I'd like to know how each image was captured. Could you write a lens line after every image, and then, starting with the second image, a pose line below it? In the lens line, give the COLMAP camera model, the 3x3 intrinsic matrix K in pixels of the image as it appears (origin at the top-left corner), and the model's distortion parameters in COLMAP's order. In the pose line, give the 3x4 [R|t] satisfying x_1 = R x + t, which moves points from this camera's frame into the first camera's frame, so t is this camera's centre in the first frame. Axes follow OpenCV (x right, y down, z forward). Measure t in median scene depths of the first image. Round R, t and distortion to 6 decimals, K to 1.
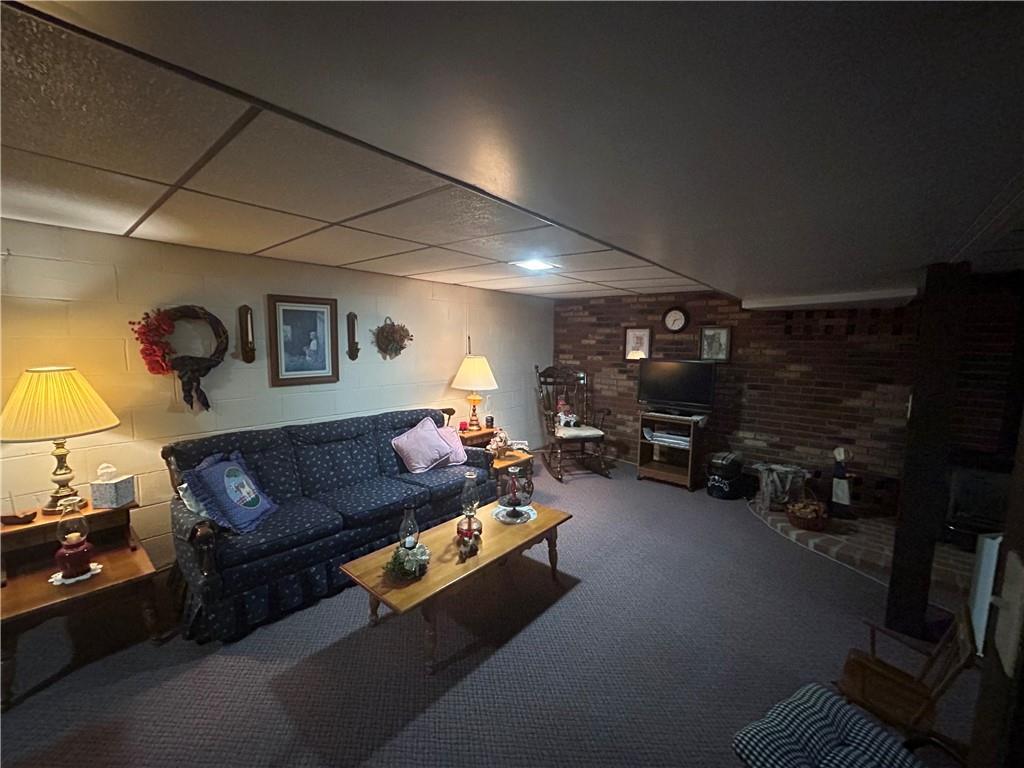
lens RADIAL K [[417.5, 0, 511.7], [0, 417.5, 385.9], [0, 0, 1]] dist [-0.001526, -0.000538]
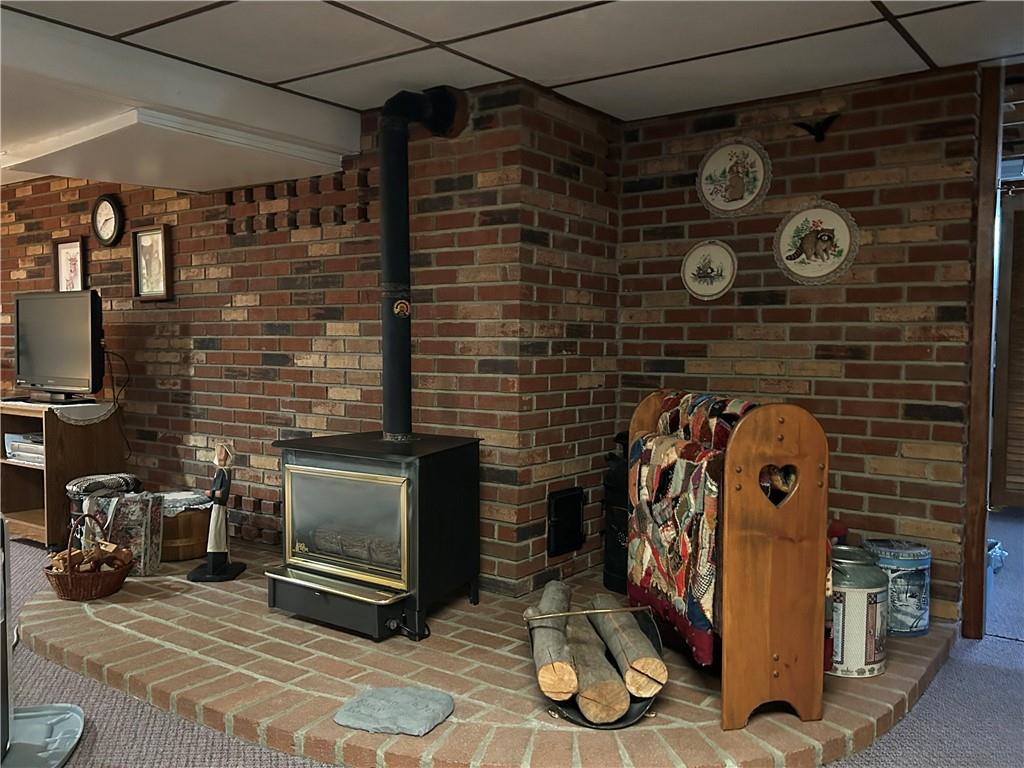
lens RADIAL K [[884.3, 0, 512.3], [0, 884.3, 383.9], [0, 0, 1]] dist [-0.006672, -0.001835]
pose [[0.995439, -0.019739, 0.093338, 0.881537], [0.024706, 0.998322, -0.052371, 0.119273], [-0.092148, 0.054438, 0.994256, -0.092783]]
